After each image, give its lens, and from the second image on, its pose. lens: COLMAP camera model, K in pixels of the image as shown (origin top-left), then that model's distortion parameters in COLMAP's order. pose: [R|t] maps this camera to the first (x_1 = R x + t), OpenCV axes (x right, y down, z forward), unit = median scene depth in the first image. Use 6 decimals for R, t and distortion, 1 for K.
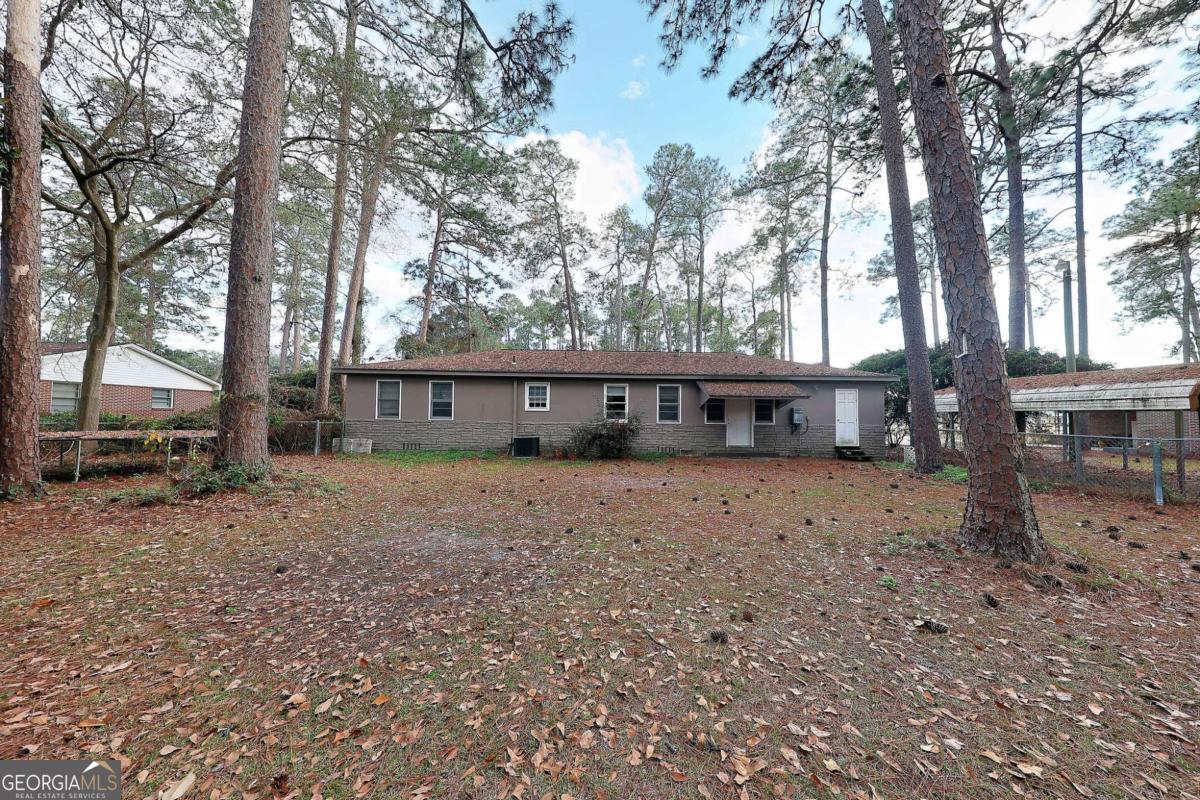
lens RADIAL K [[373.0, 0, 606.8], [0, 373.0, 398.9], [0, 0, 1]] dist [-0.001468, -0.000333]
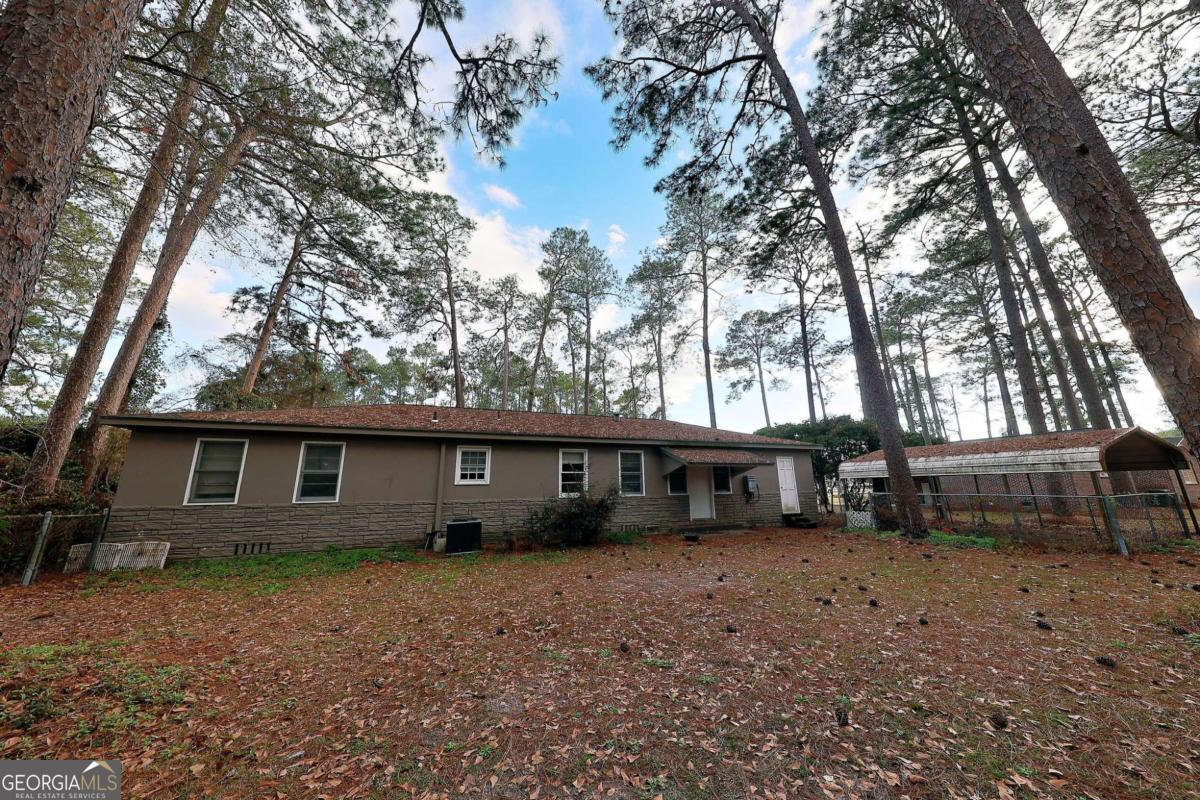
lens RADIAL K [[373.0, 0, 611.7], [0, 373.0, 399.0], [0, 0, 1]] dist [-0.001468, -0.000333]
pose [[0.935082, 0.058303, 0.349603, -0.182021], [0.007649, 0.982828, -0.184365, 0.003166], [-0.354349, 0.175071, 0.918579, 0.171435]]
